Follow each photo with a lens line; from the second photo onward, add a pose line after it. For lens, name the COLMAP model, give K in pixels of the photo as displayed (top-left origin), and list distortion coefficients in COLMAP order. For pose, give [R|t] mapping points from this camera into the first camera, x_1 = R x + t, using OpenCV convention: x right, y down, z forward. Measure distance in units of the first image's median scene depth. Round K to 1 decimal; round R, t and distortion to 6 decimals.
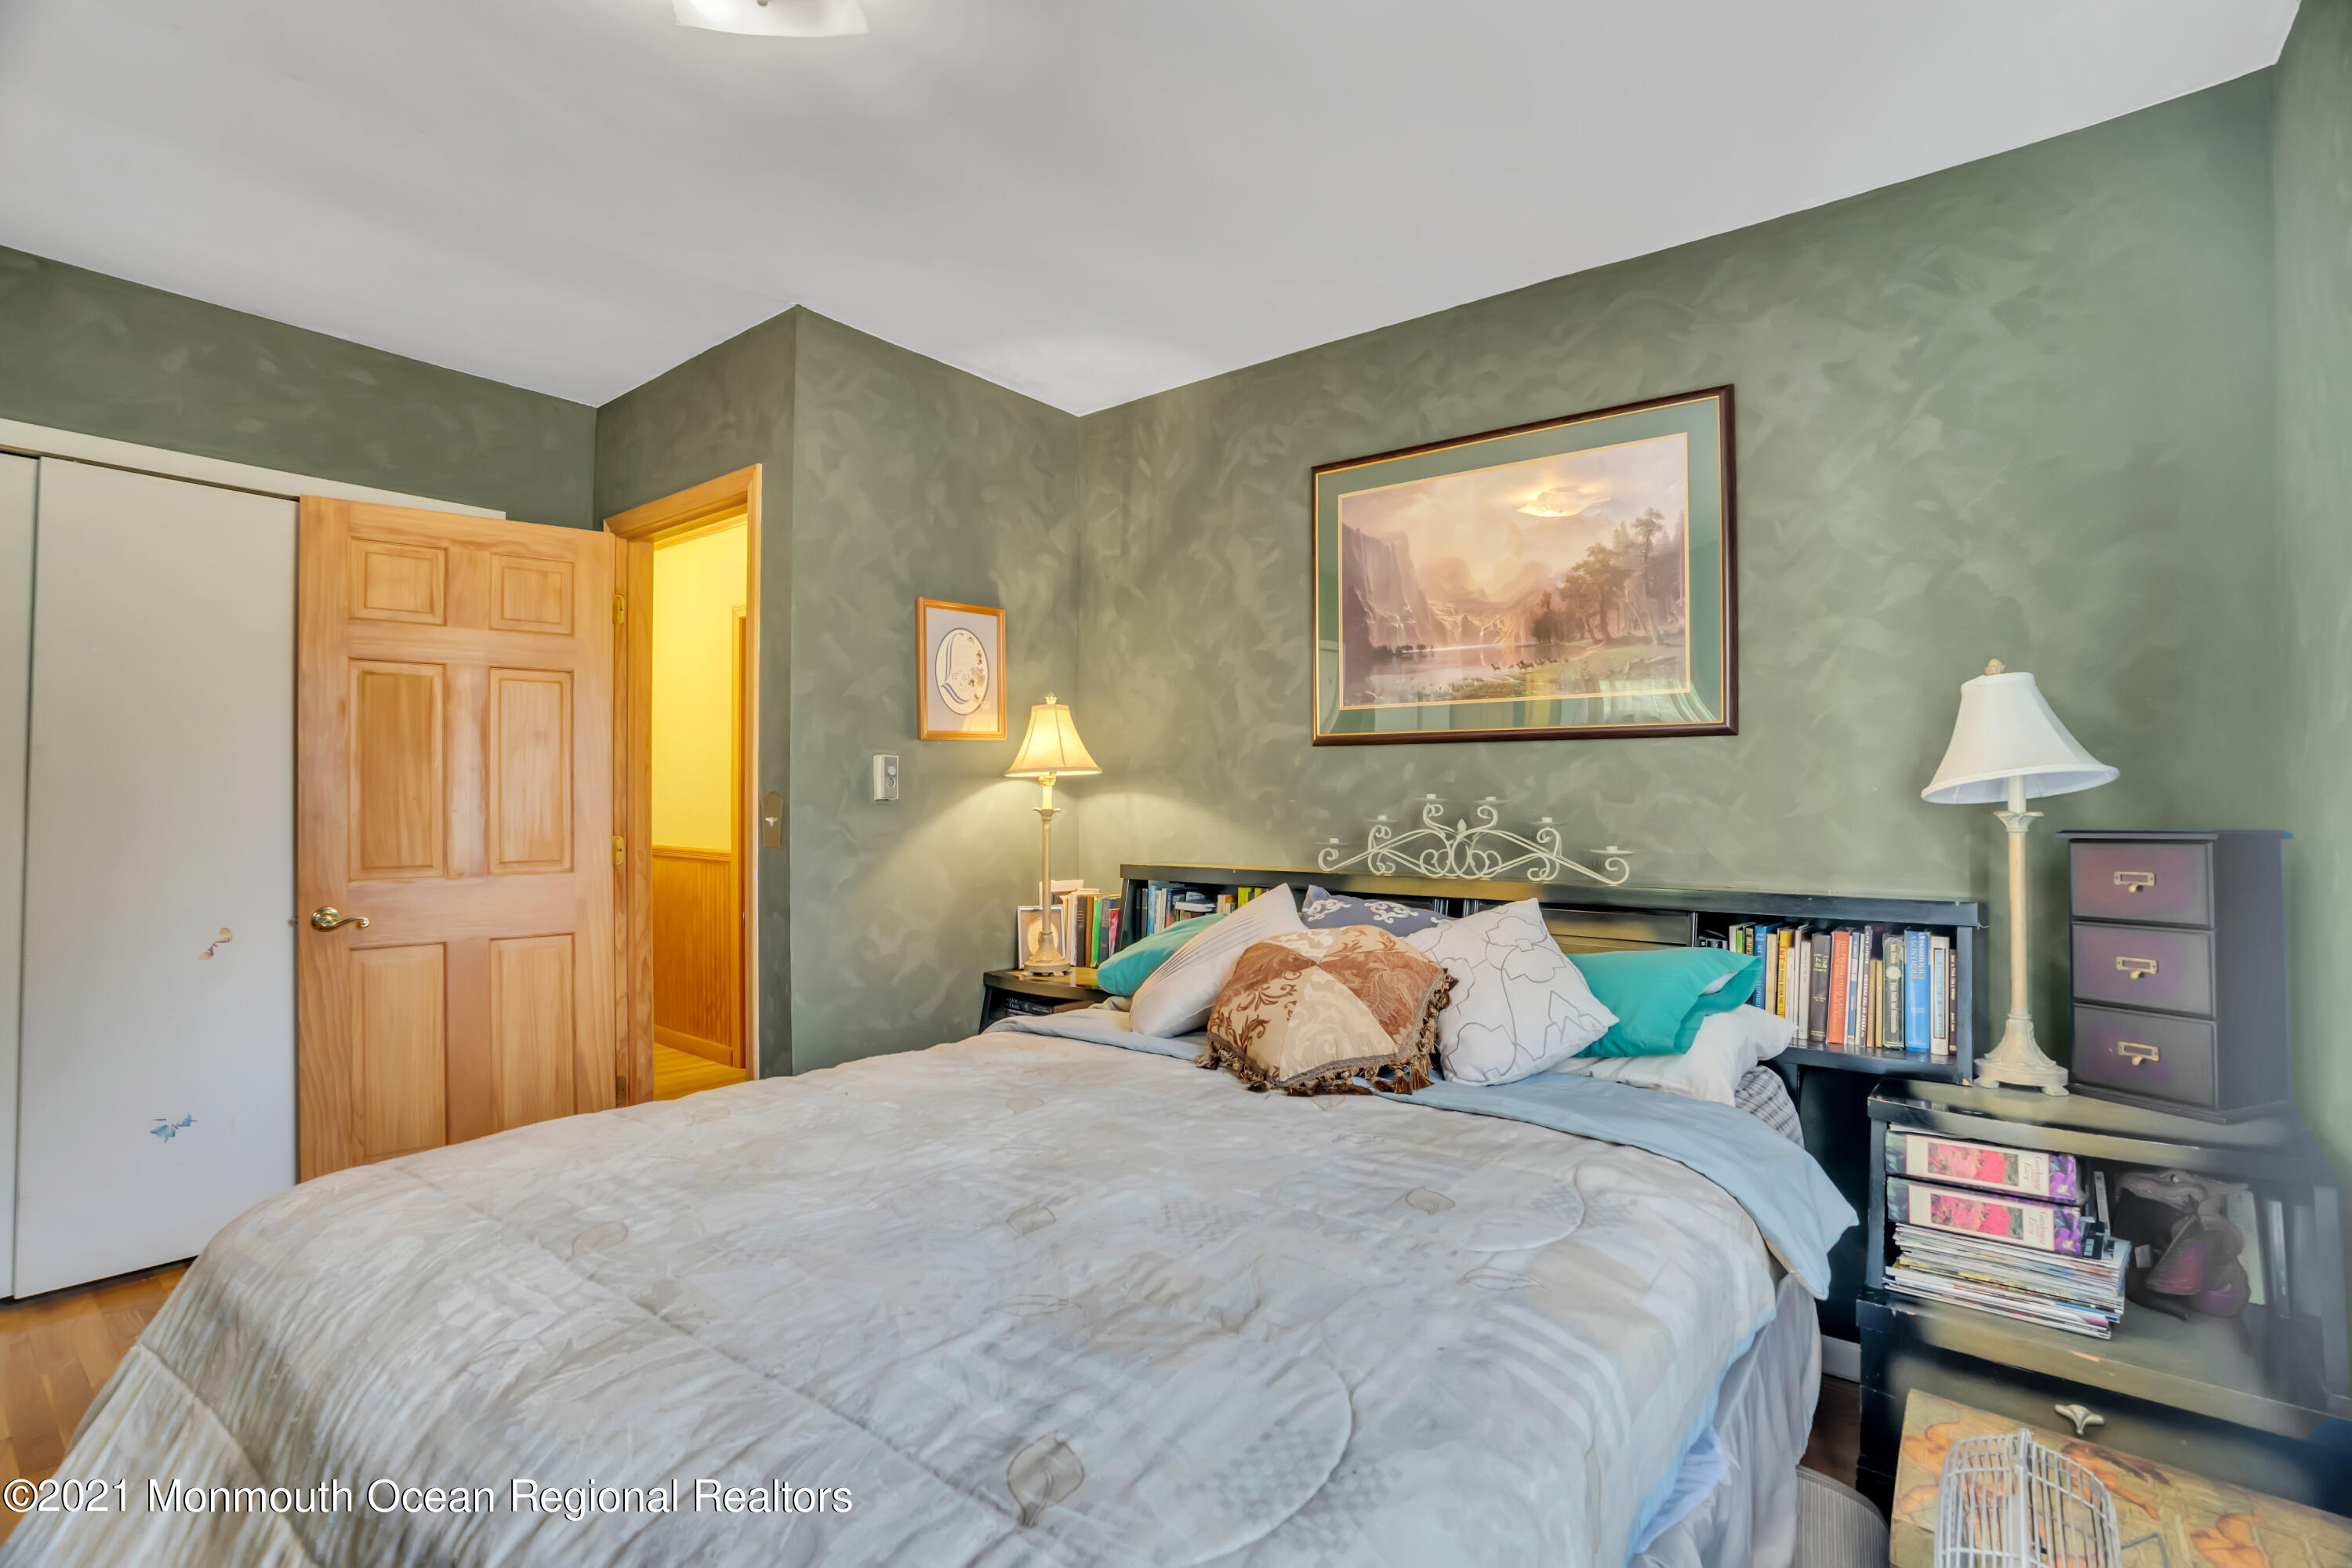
lens RADIAL K [[1074.0, 0, 1179.9], [0, 1074.0, 784.6], [0, 0, 1]] dist [-0.039931, 0.008086]
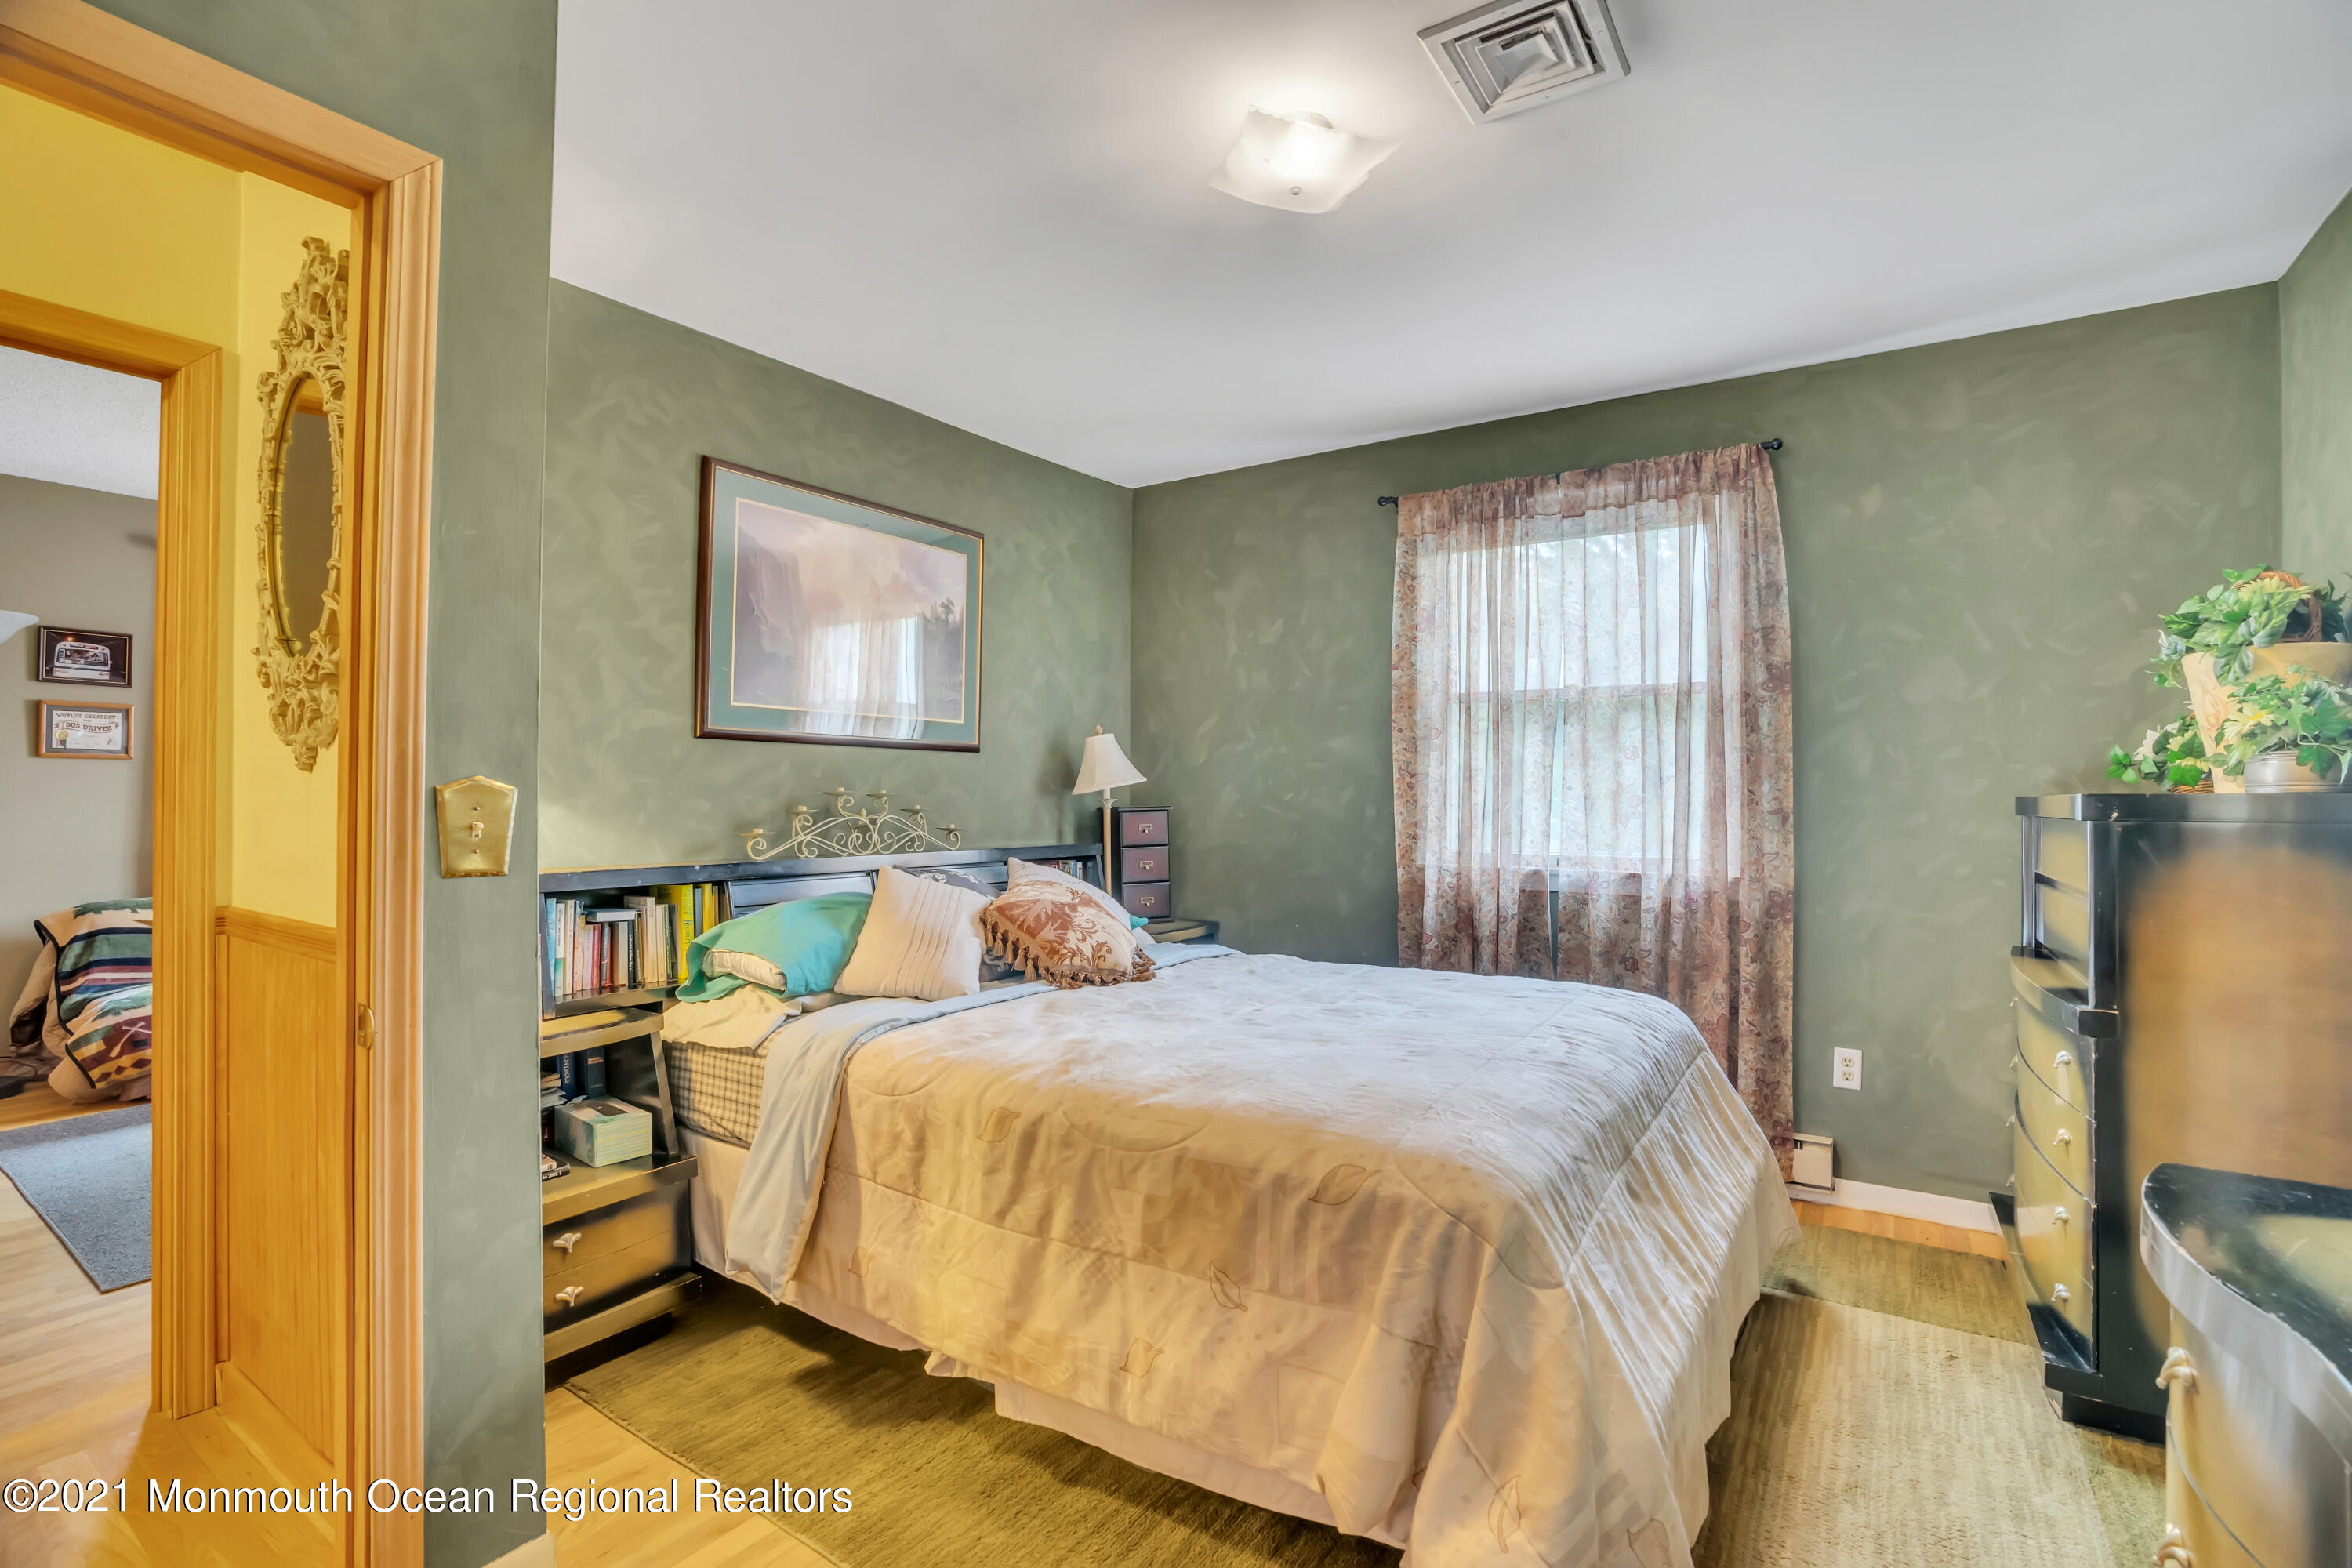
lens RADIAL K [[1074.0, 0, 1178.2], [0, 1074.0, 781.4], [0, 0, 1]] dist [-0.039931, 0.008086]
pose [[-0.051341, 0.007046, 0.998656, -0.914386], [-0.014958, 0.999858, -0.007824, 0.005589], [-0.998569, -0.015340, -0.051229, 0.636026]]
